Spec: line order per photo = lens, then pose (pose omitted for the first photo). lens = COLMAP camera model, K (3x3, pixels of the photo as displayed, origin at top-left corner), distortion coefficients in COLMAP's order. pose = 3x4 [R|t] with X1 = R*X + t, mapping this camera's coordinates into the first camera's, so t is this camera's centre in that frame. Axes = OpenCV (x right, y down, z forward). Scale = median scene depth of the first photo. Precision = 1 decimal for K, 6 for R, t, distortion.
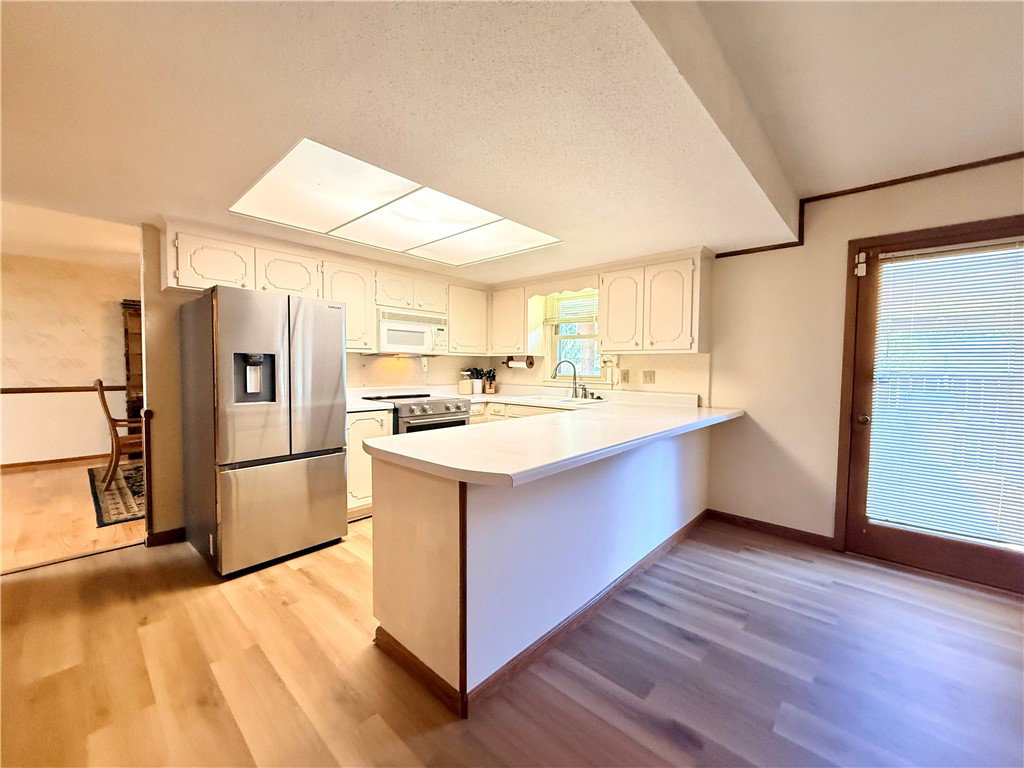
lens RADIAL K [[407.6, 0, 511.9], [0, 407.6, 382.0], [0, 0, 1]] dist [0.000222, -0.000250]
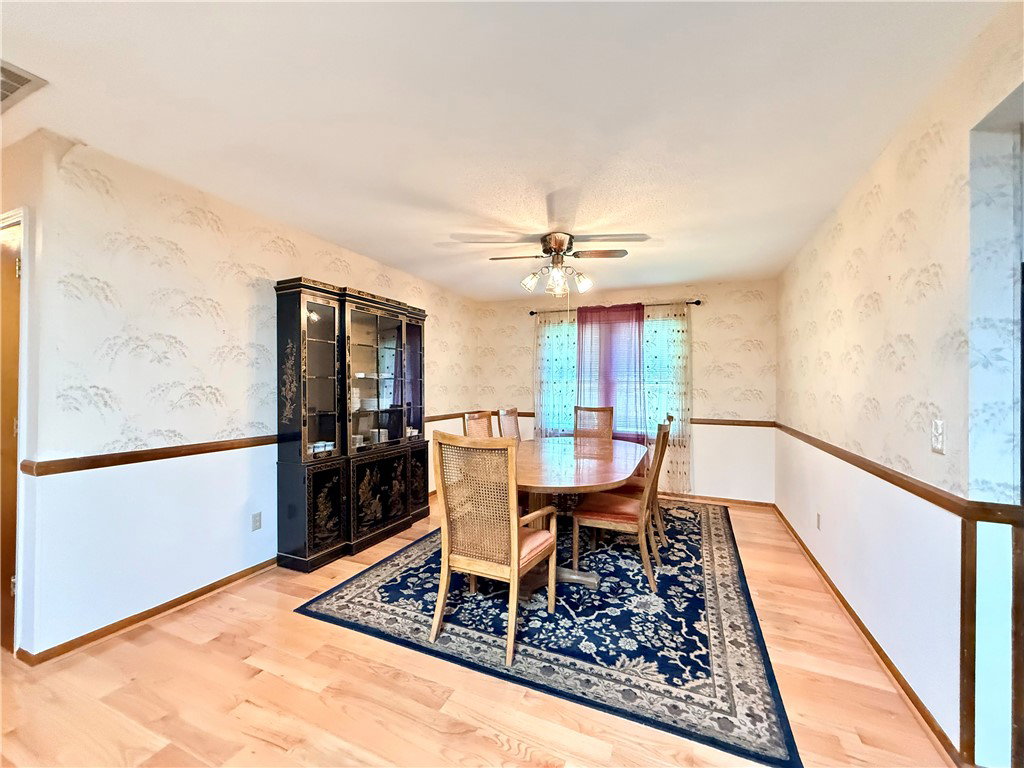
lens RADIAL K [[407.6, 0, 511.0], [0, 407.6, 386.7], [0, 0, 1]] dist [0.000222, -0.000250]
pose [[0.945627, -0.004533, 0.325221, -0.908445], [0.017361, 0.999181, -0.036551, -0.032799], [-0.324788, 0.040209, 0.944932, 0.419048]]
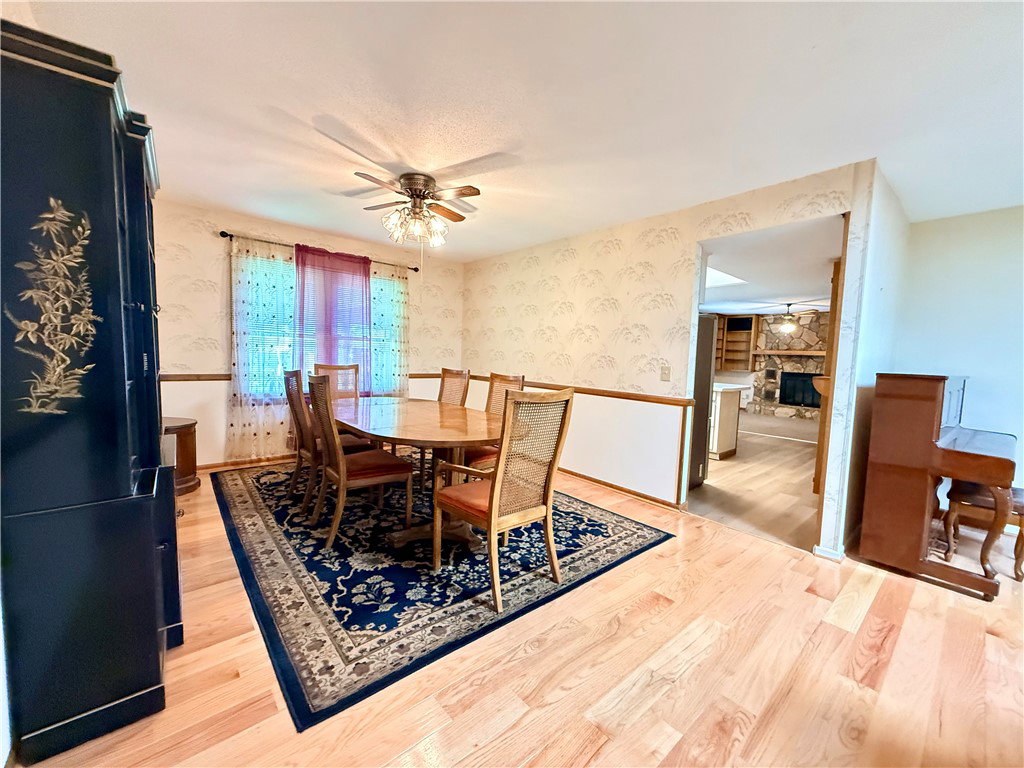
lens RADIAL K [[407.6, 0, 508.5], [0, 407.6, 386.4], [0, 0, 1]] dist [0.000222, -0.000250]
pose [[0.124110, -0.084249, 0.988685, -1.215819], [0.010294, 0.996445, 0.083618, -0.039296], [-0.992215, -0.000200, 0.124536, 0.784861]]
